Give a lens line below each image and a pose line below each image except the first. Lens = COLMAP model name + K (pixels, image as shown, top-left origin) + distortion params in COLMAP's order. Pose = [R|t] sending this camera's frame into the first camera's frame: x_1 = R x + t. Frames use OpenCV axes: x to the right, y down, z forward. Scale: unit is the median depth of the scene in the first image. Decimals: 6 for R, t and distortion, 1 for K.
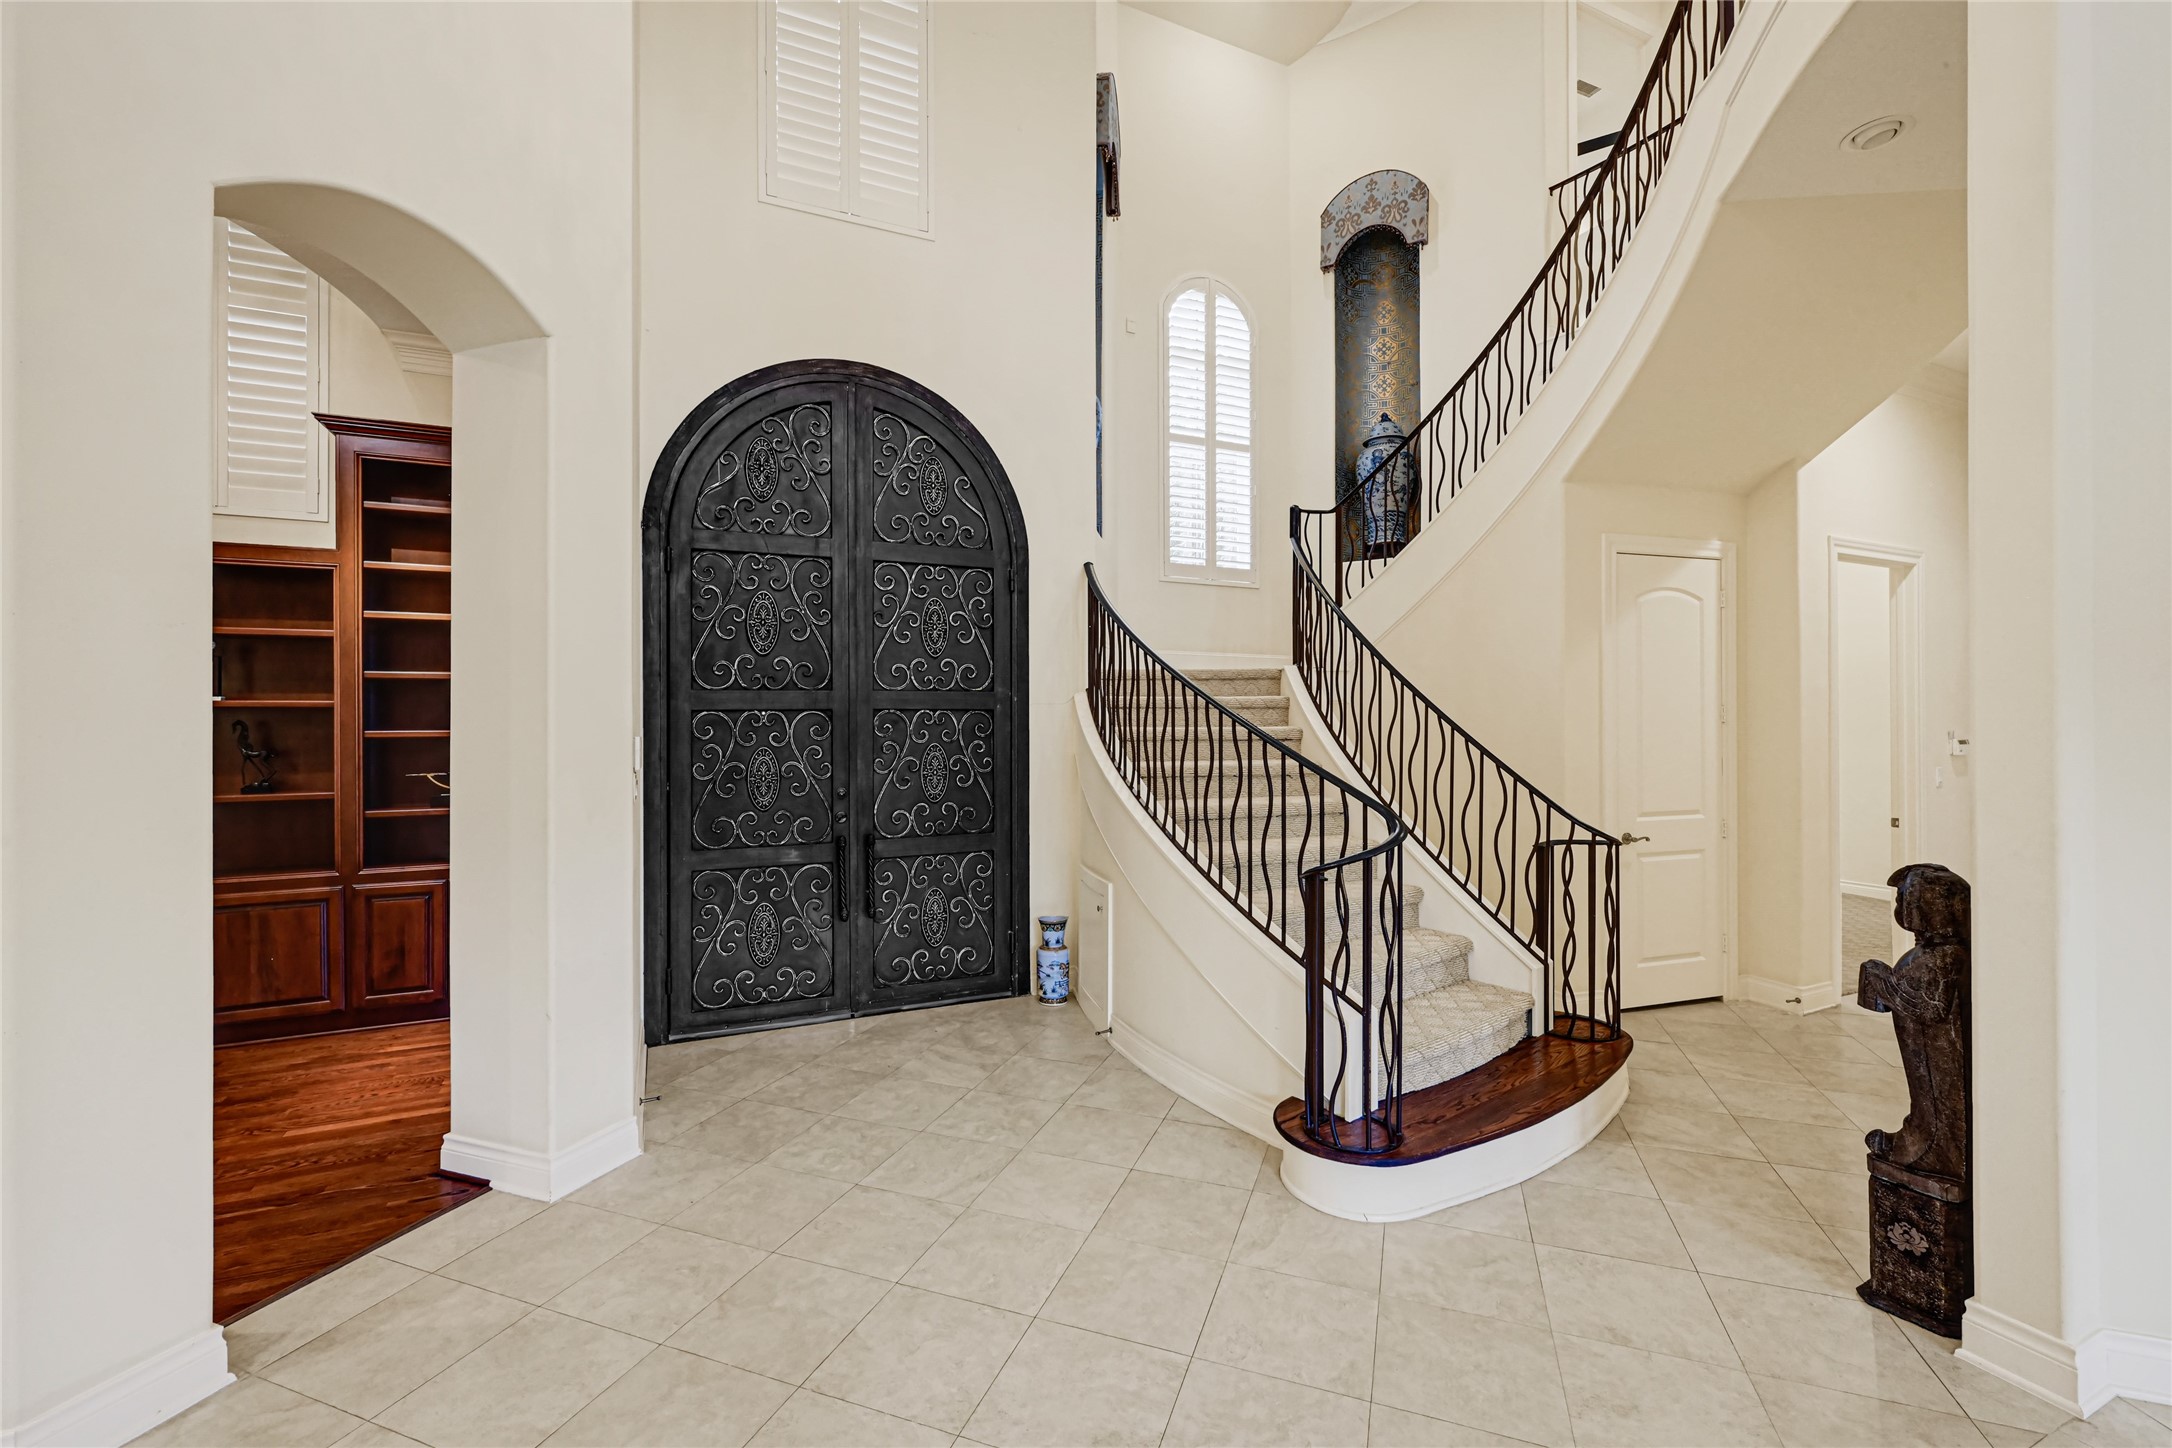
lens RADIAL K [[885.6, 0, 1074.3], [0, 885.6, 725.4], [0, 0, 1]] dist [-0.001739, -0.000438]
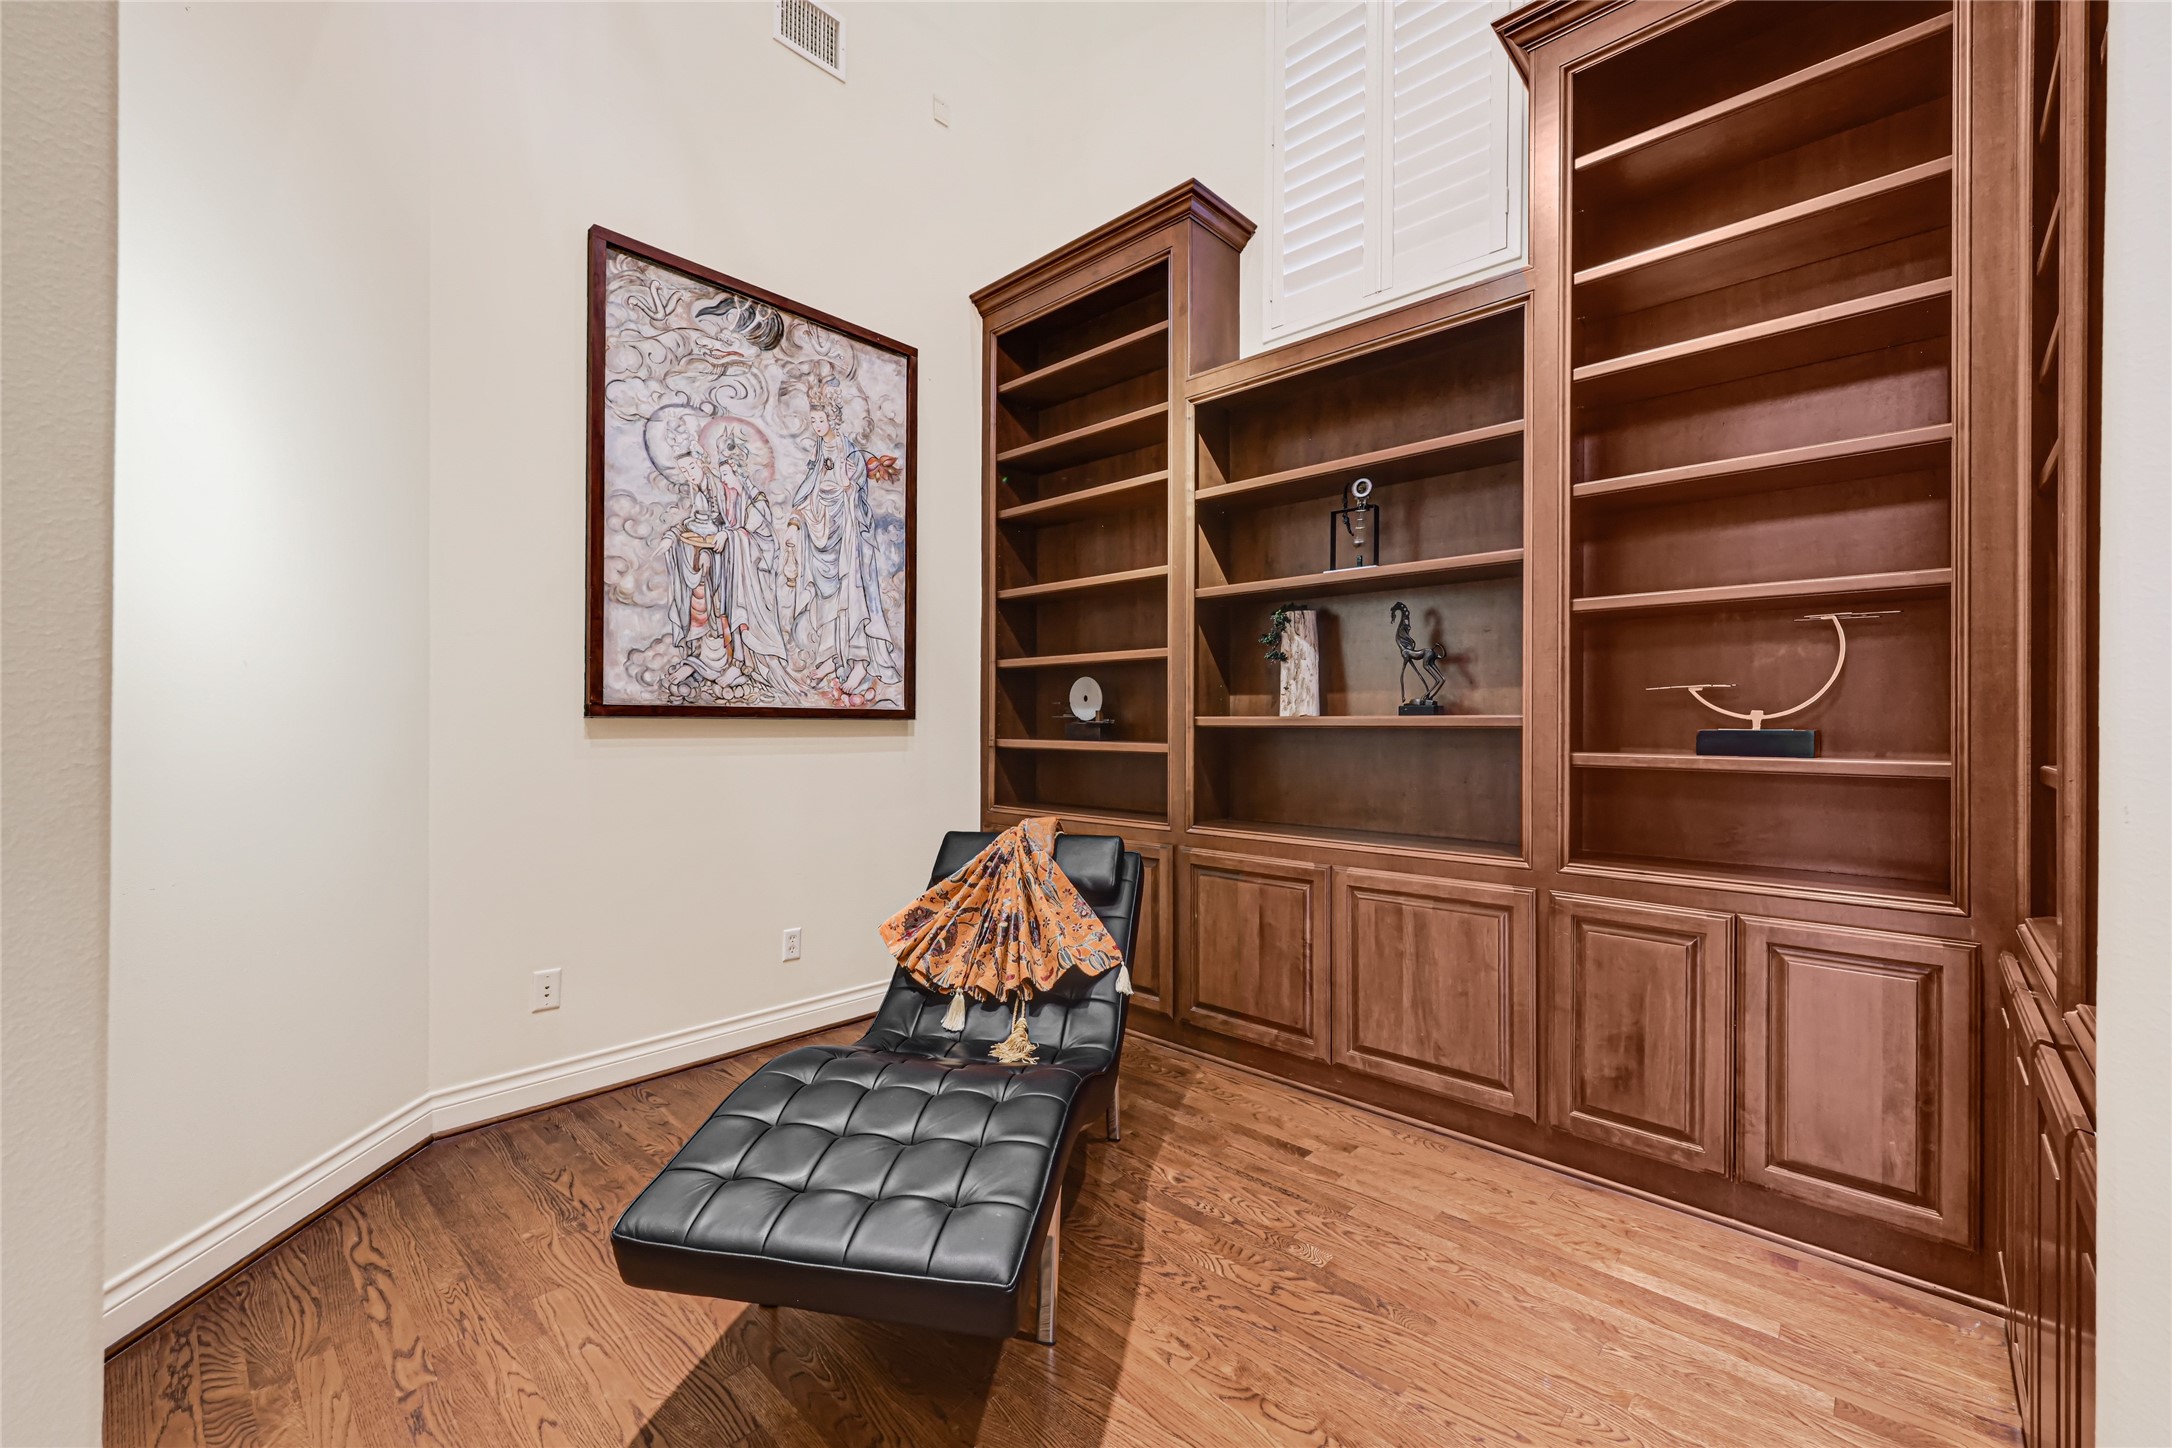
lens RADIAL K [[885.6, 0, 1075.8], [0, 885.6, 717.8], [0, 0, 1]] dist [-0.001739, -0.000438]
pose [[0.369293, 0.001332, -0.929312, -0.433362], [-0.009384, 0.999953, -0.002296, 0.081987], [0.929266, 0.009569, 0.369289, 0.544340]]
